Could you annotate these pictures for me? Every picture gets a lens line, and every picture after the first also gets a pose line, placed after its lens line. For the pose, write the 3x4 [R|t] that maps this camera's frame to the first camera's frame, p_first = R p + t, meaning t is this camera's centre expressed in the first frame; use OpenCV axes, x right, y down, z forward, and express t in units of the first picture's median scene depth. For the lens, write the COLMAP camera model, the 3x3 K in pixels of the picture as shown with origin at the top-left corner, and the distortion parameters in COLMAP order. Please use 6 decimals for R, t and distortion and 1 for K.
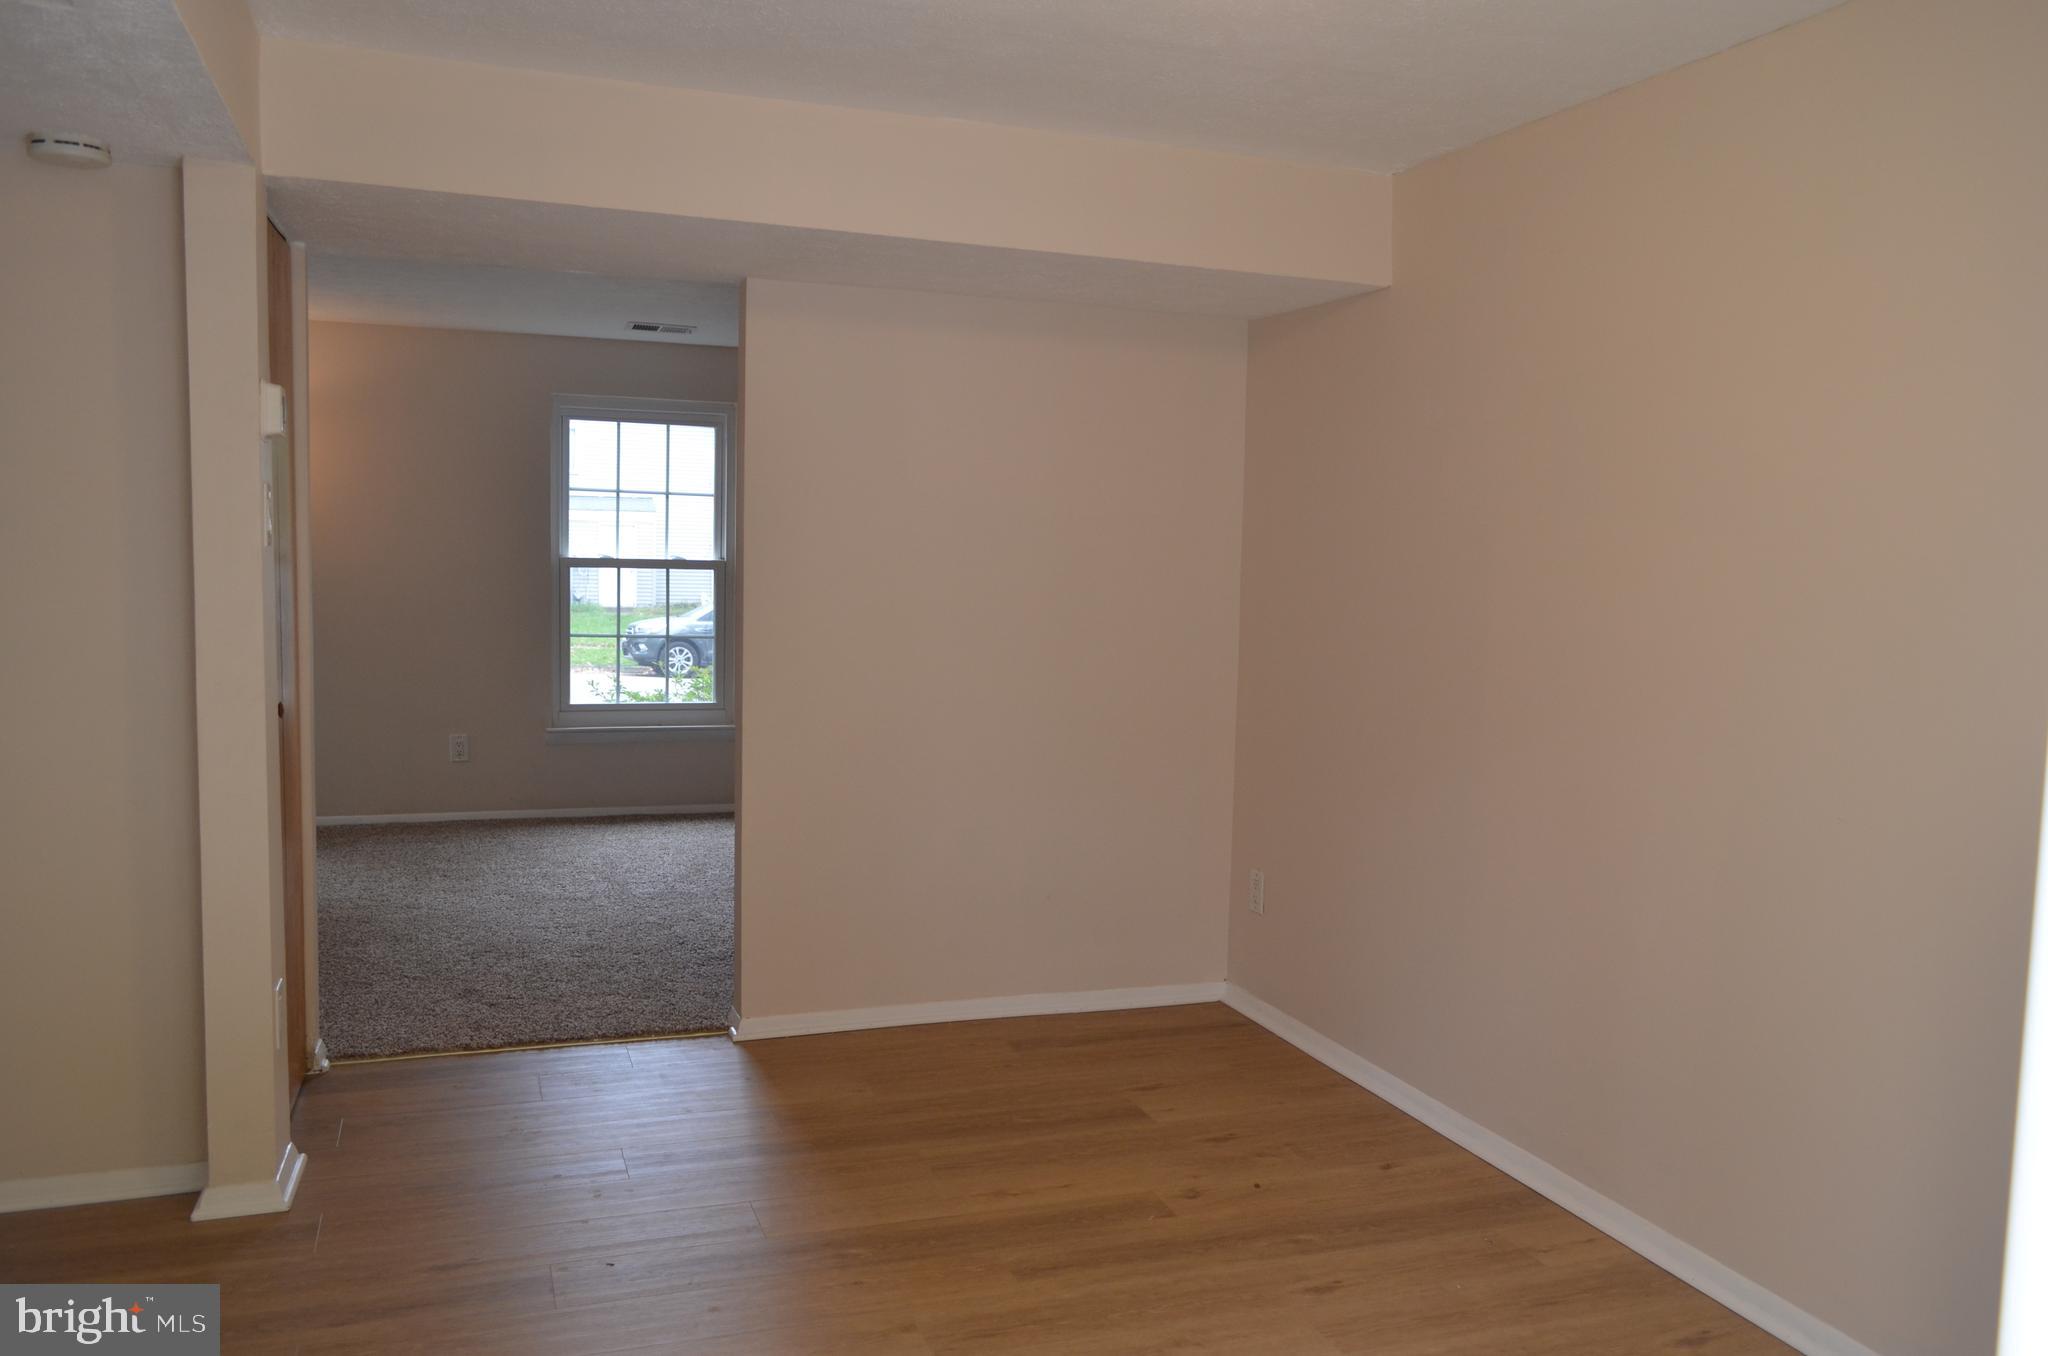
lens RADIAL K [[1585.6, 0, 1024.9], [0, 1585.6, 680.4], [0, 0, 1]] dist [-0.000802, -0.000924]
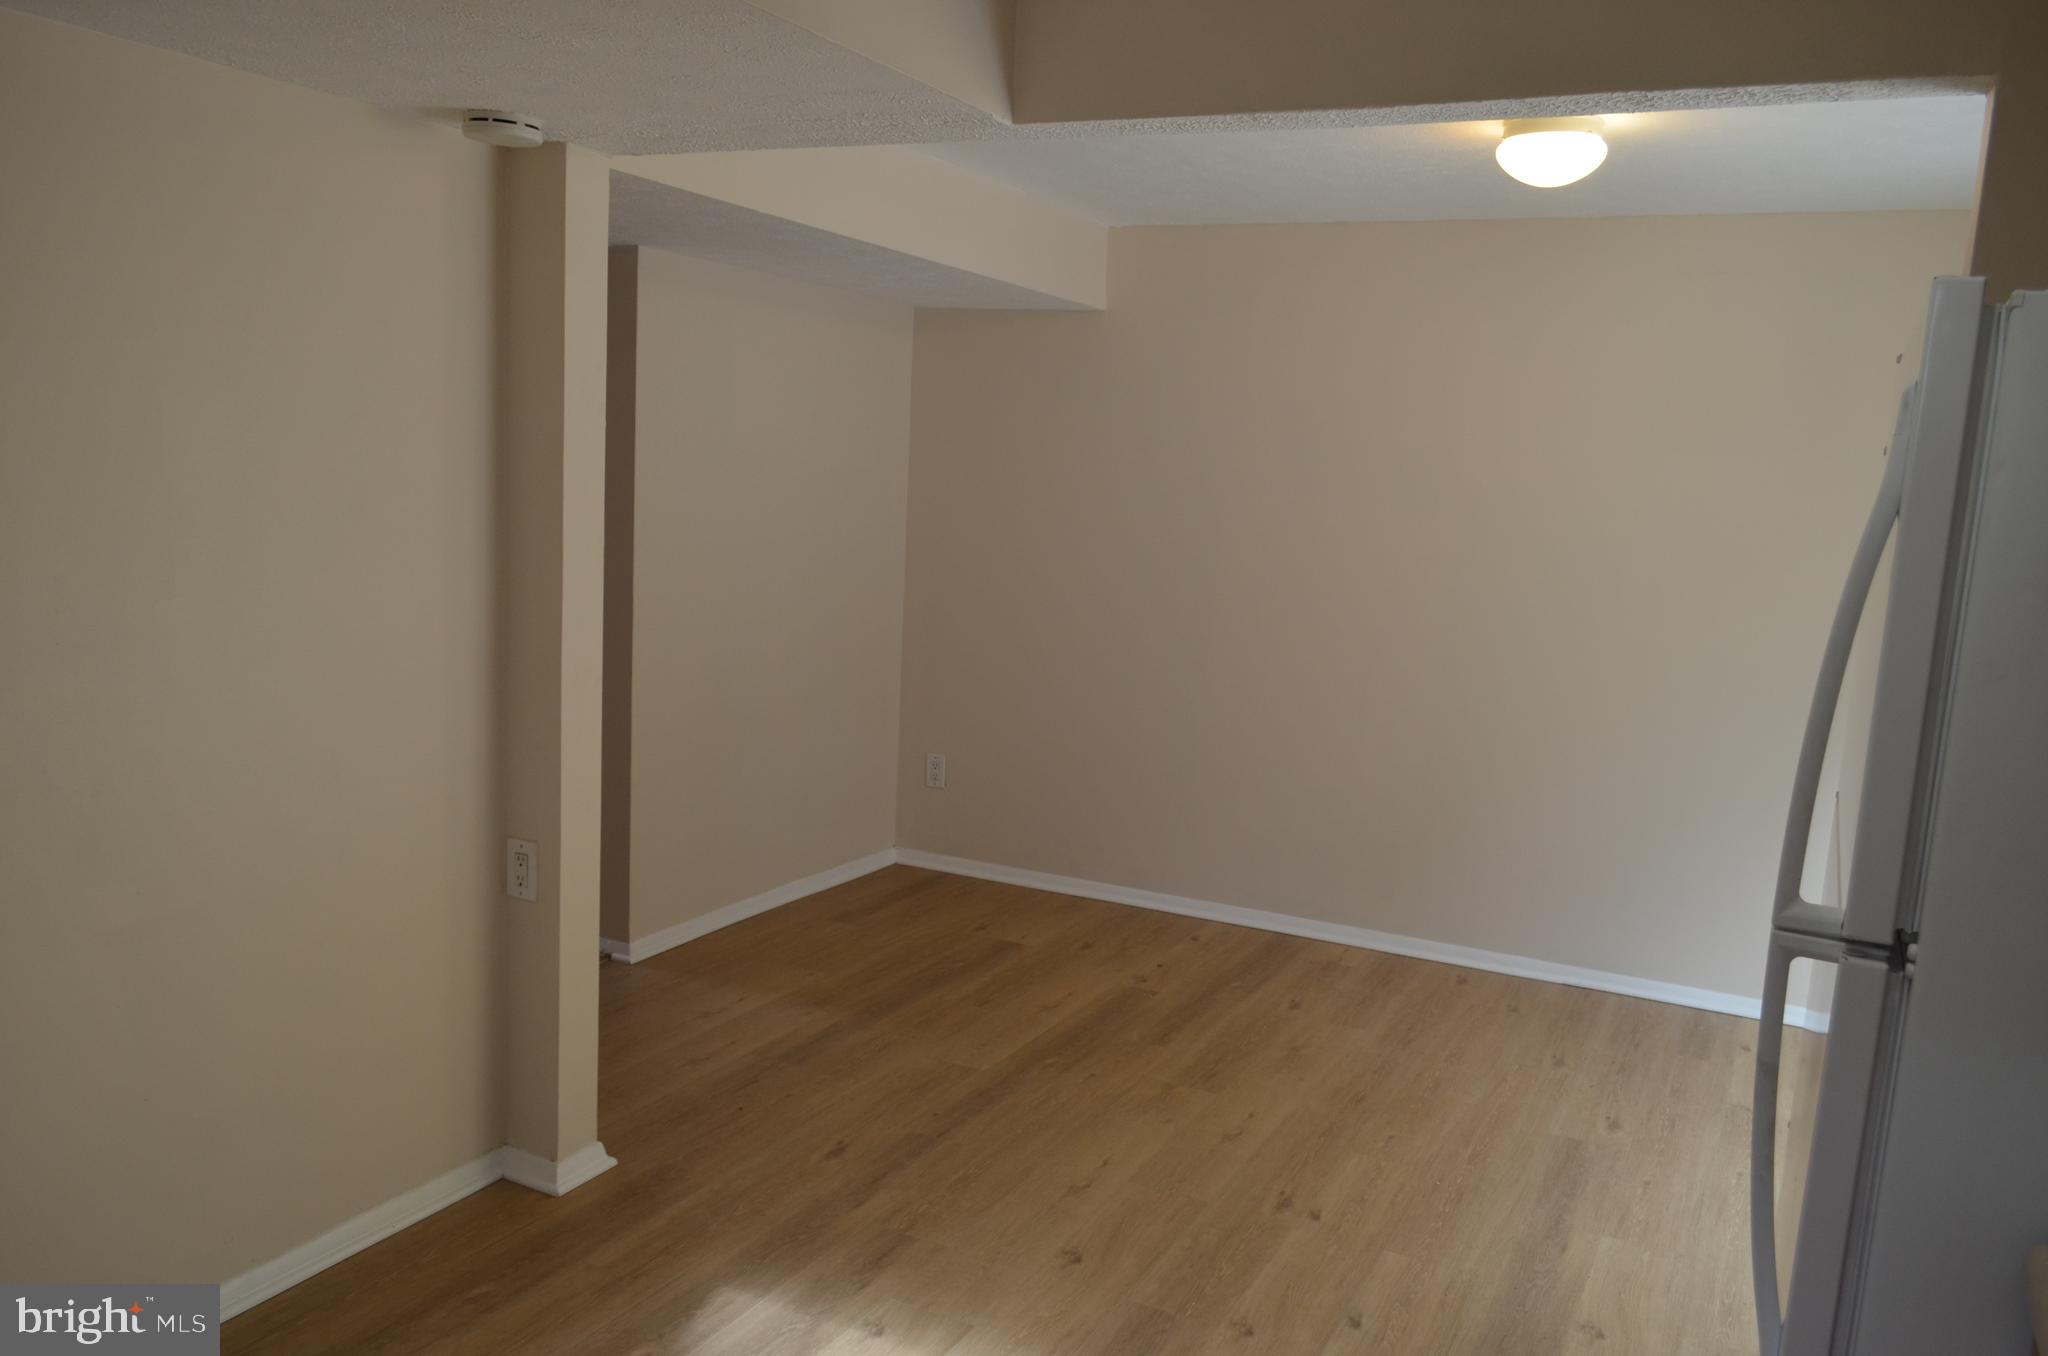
lens RADIAL K [[1585.6, 0, 1029.9], [0, 1585.6, 681.9], [0, 0, 1]] dist [-0.000802, -0.000924]
pose [[0.726944, -0.081016, 0.681901, -0.890403], [0.025586, 0.995522, 0.091001, -0.067008], [-0.686220, -0.048706, 0.725761, 0.061651]]
